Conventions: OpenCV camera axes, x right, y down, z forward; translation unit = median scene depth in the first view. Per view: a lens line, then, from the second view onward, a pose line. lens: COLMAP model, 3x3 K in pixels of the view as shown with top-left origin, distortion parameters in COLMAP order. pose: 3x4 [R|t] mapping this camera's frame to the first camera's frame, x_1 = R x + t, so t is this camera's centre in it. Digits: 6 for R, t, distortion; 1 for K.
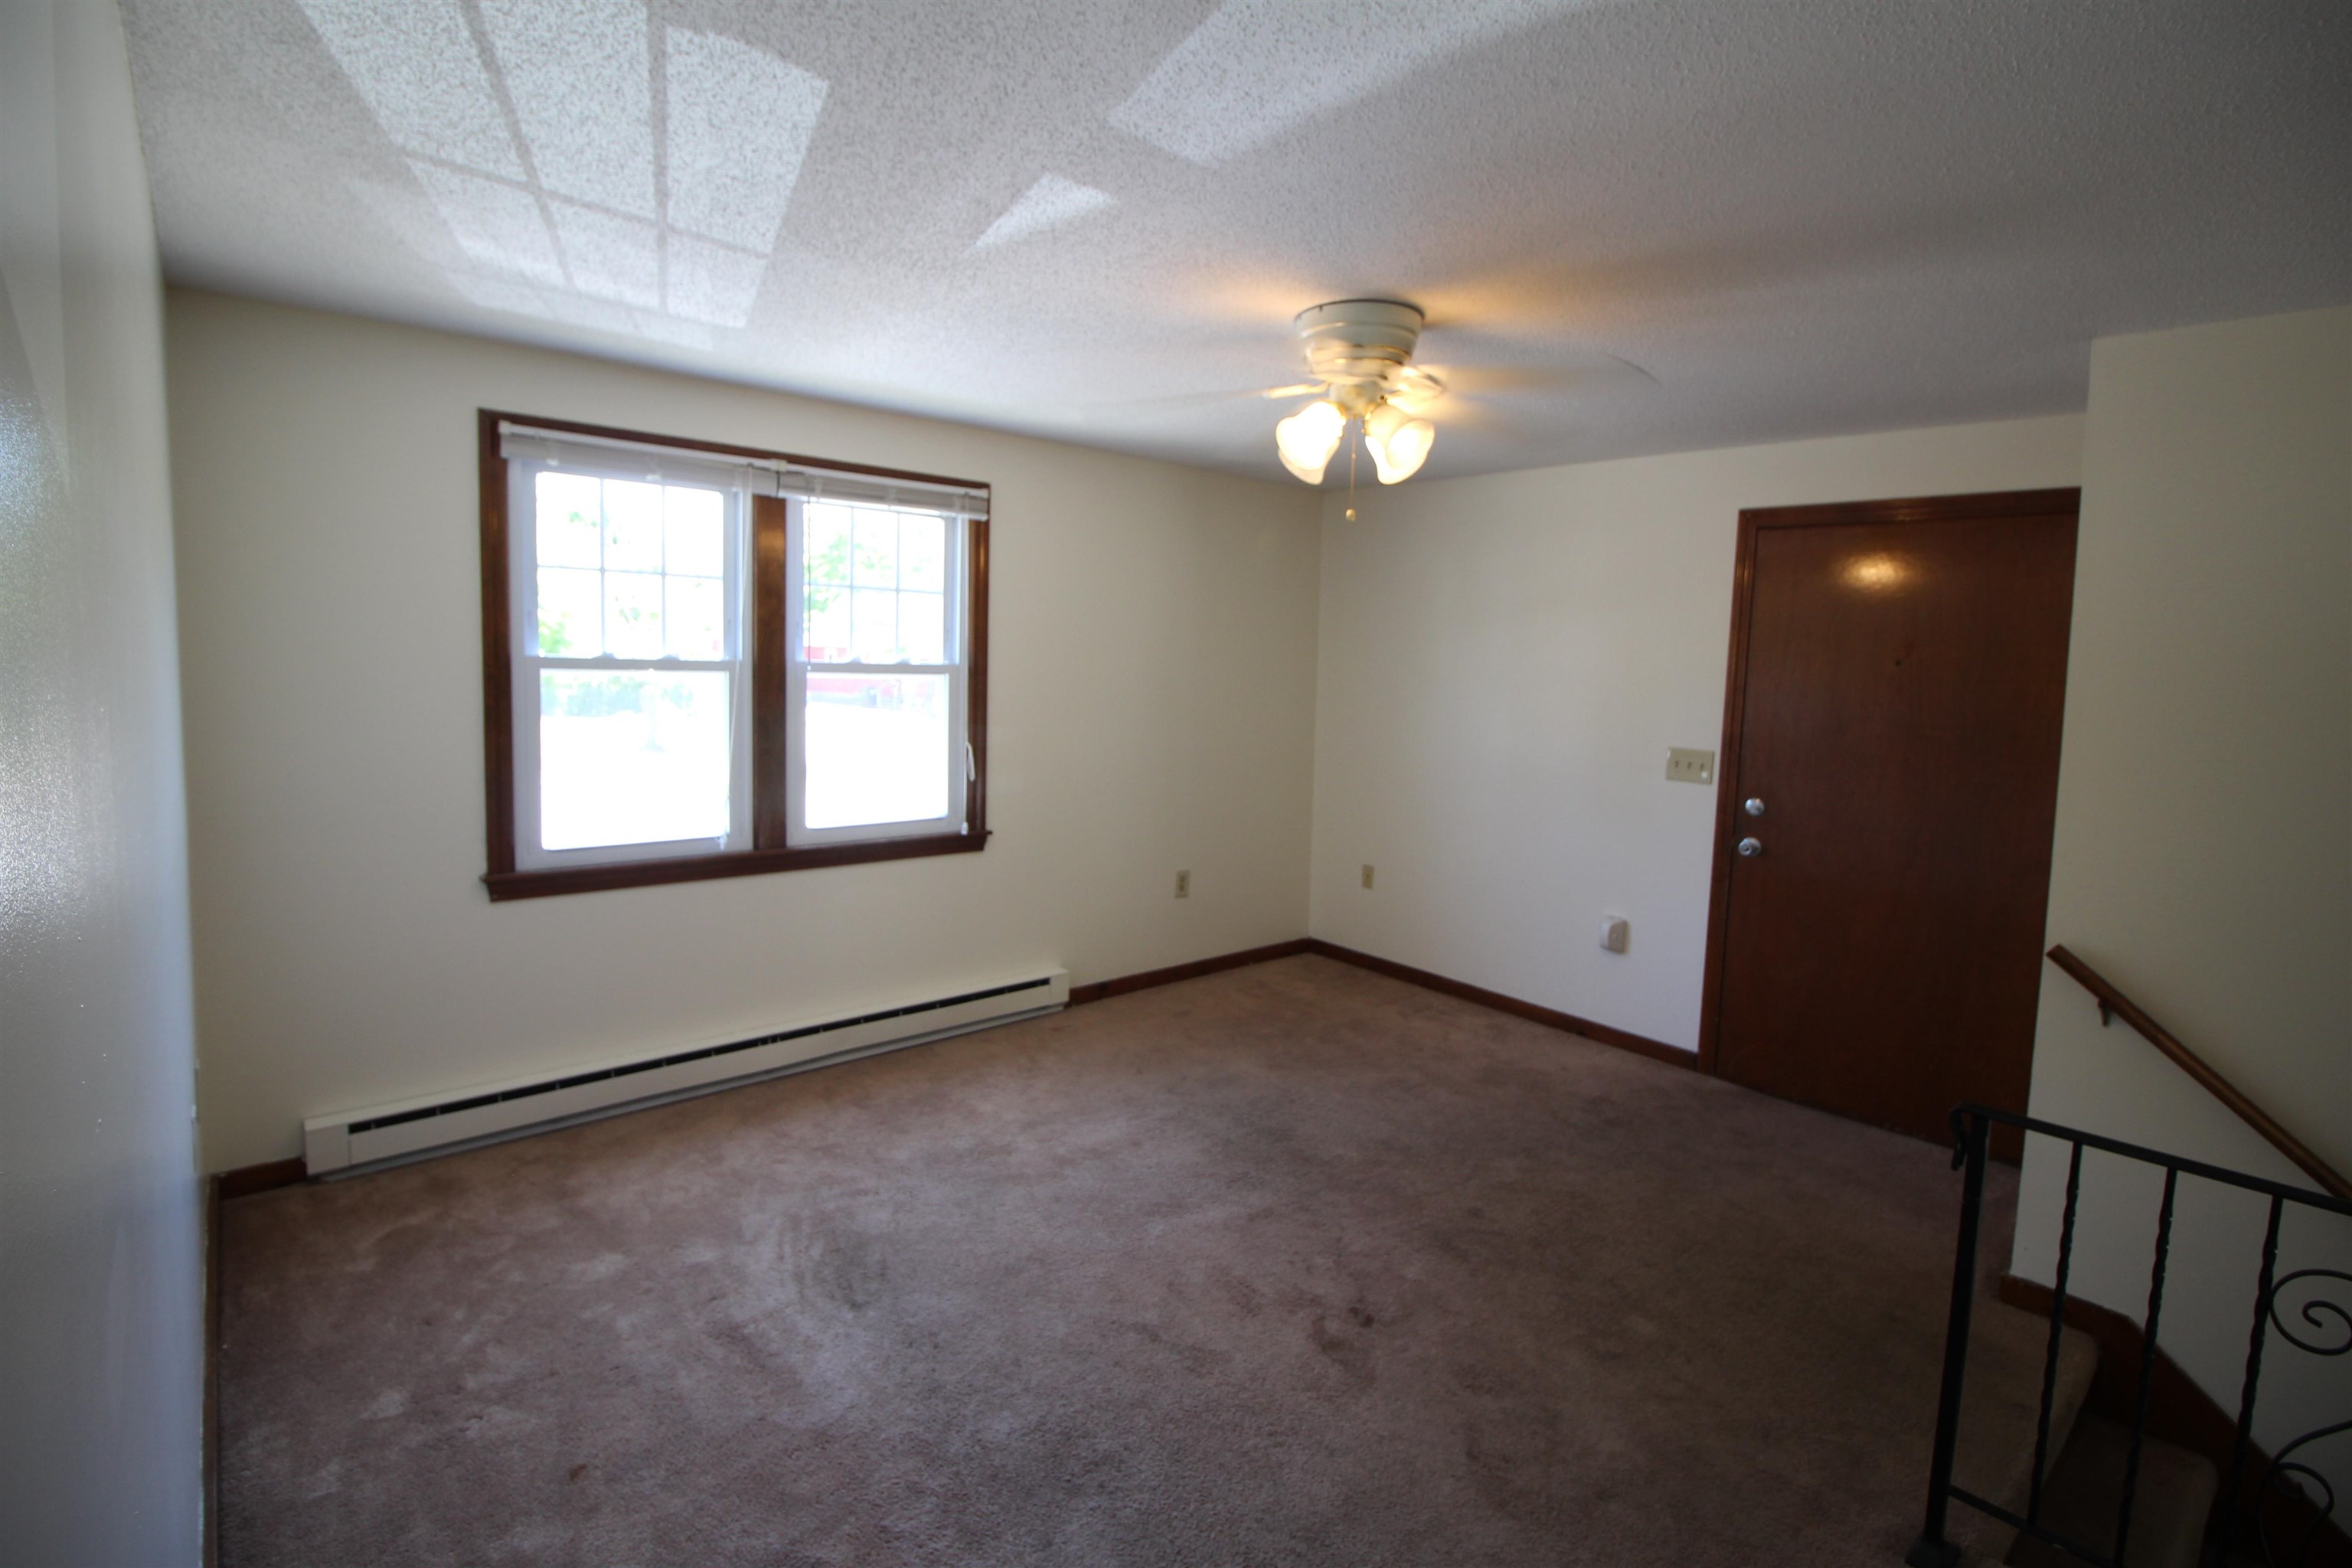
lens RADIAL K [[1089.7, 0, 1170.9], [0, 1089.7, 749.0], [0, 0, 1]] dist [0.001648, -0.013720]
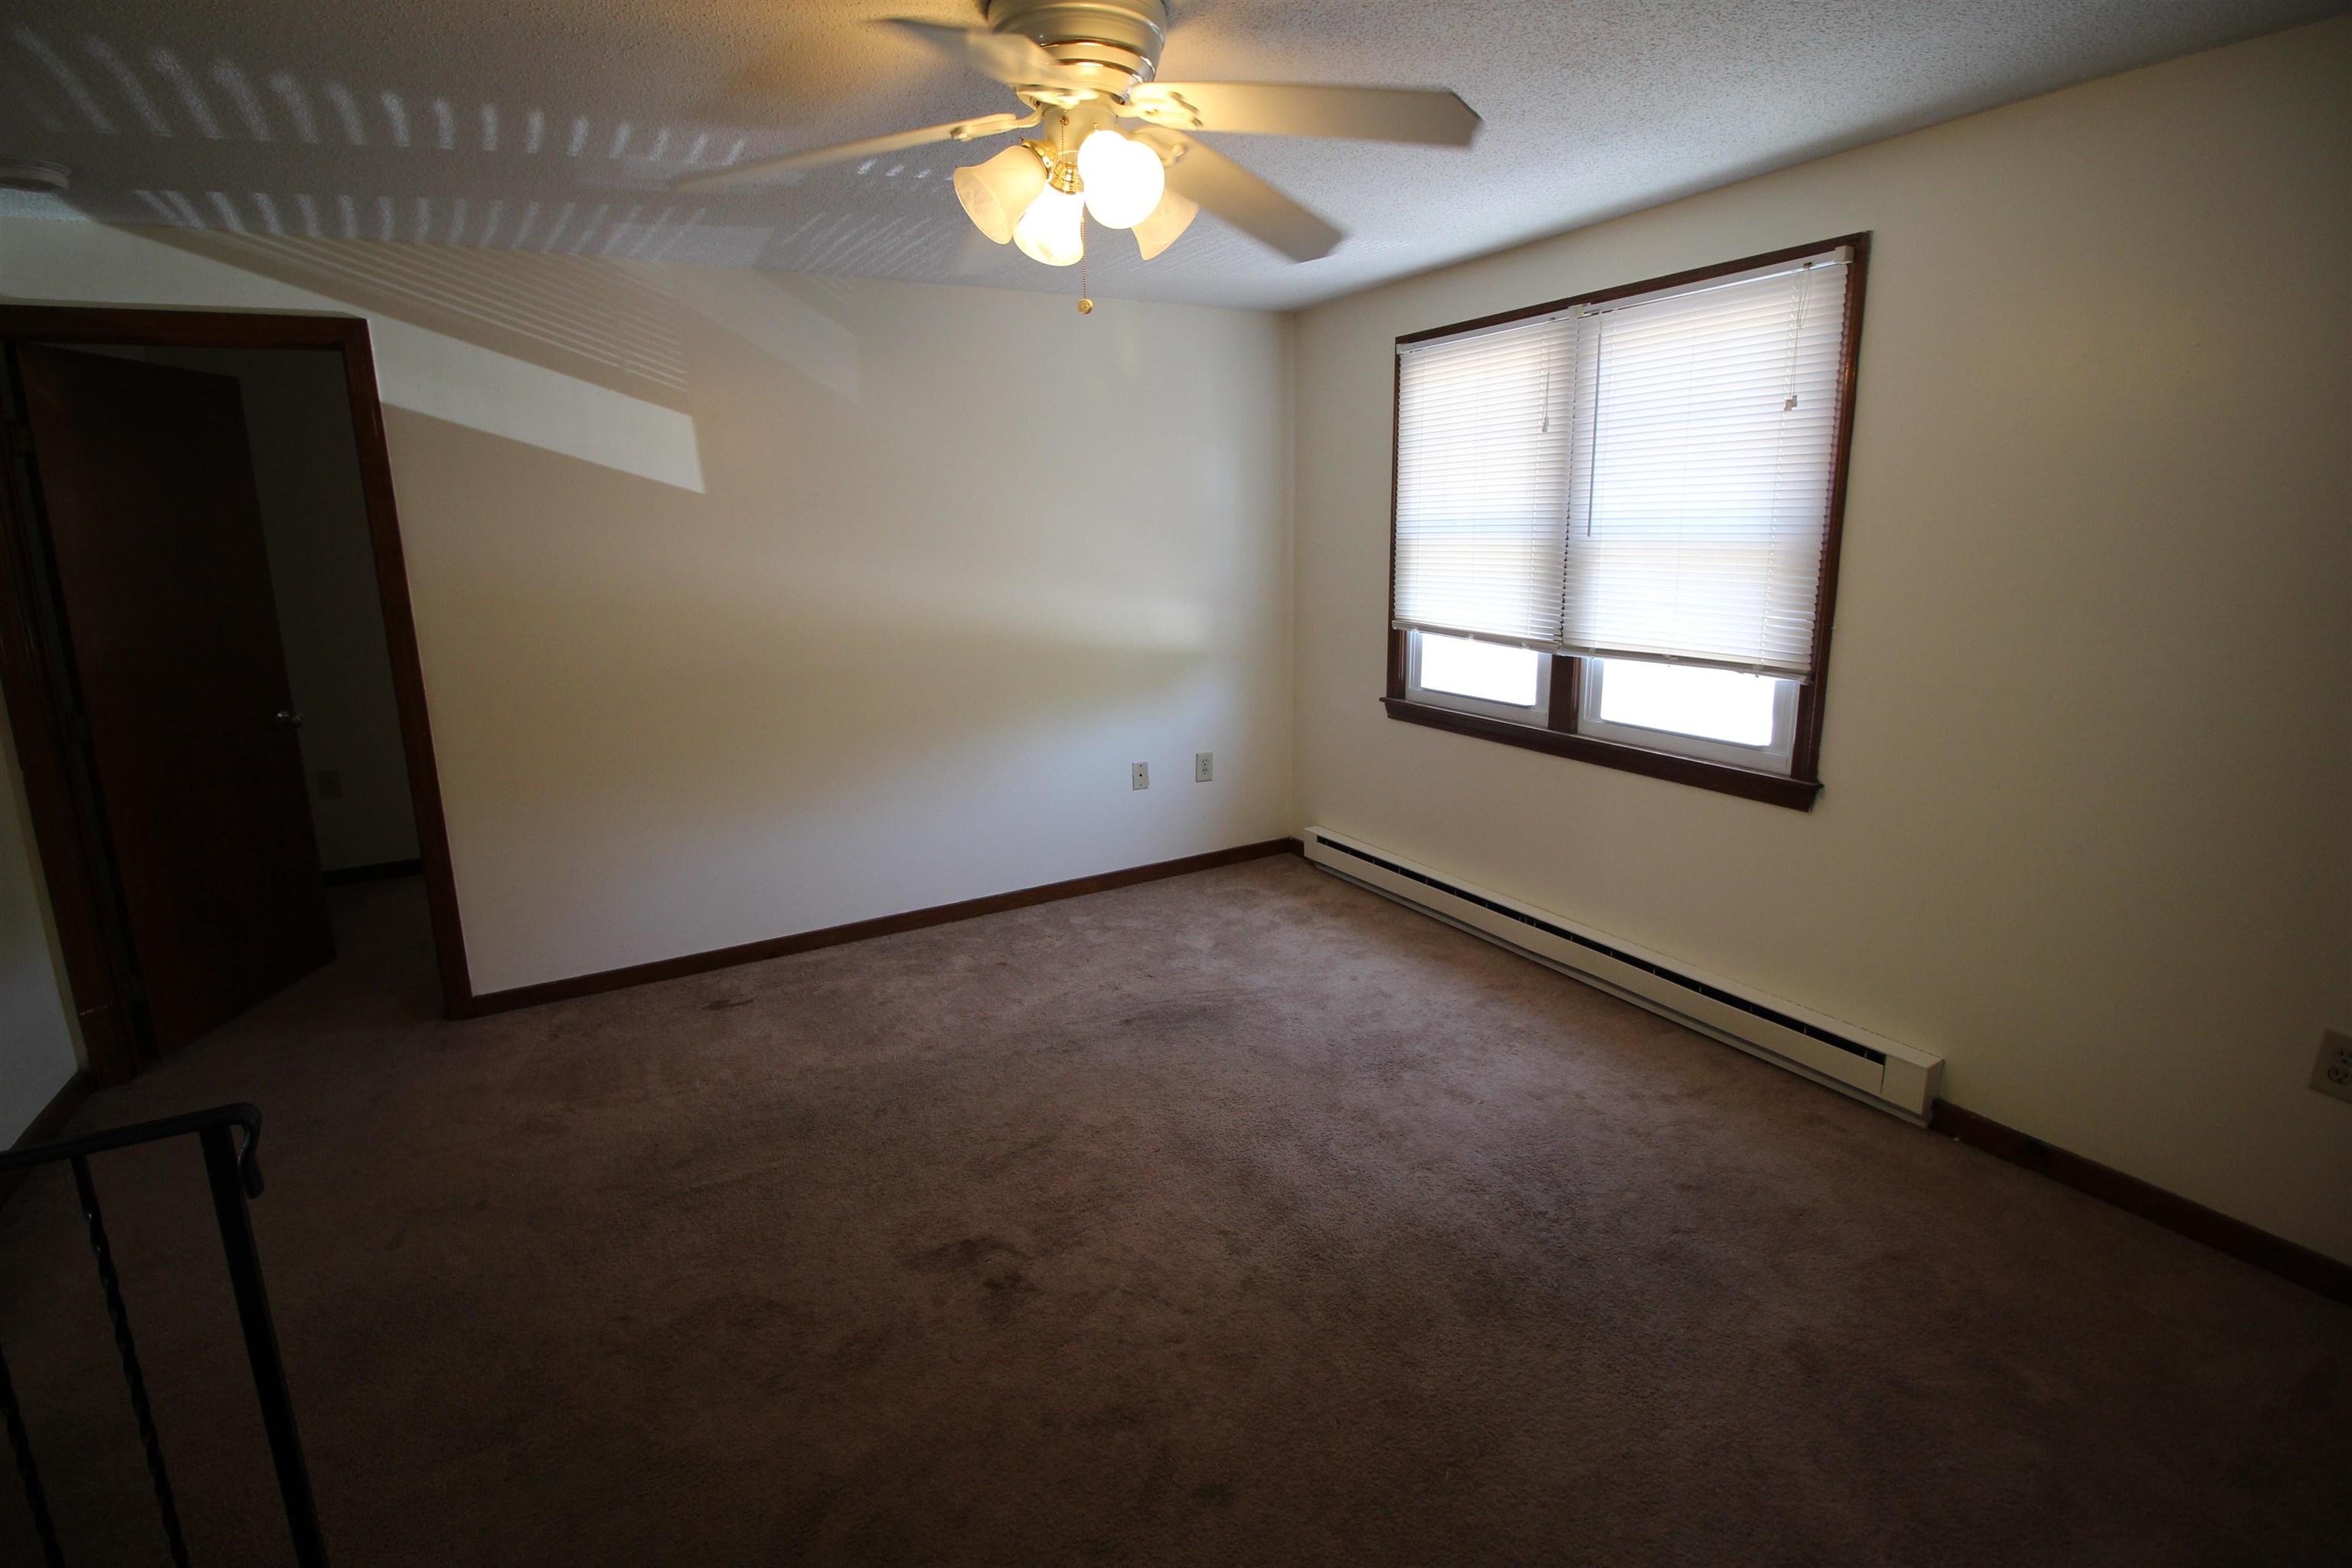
lens RADIAL K [[1089.7, 0, 1170.9], [0, 1089.7, 749.0], [0, 0, 1]] dist [0.001648, -0.013720]
pose [[-0.202730, 0.172535, -0.963915, 0.726314], [-0.074021, 0.978839, 0.190774, -0.057808], [0.976433, 0.110025, -0.185669, 0.988669]]
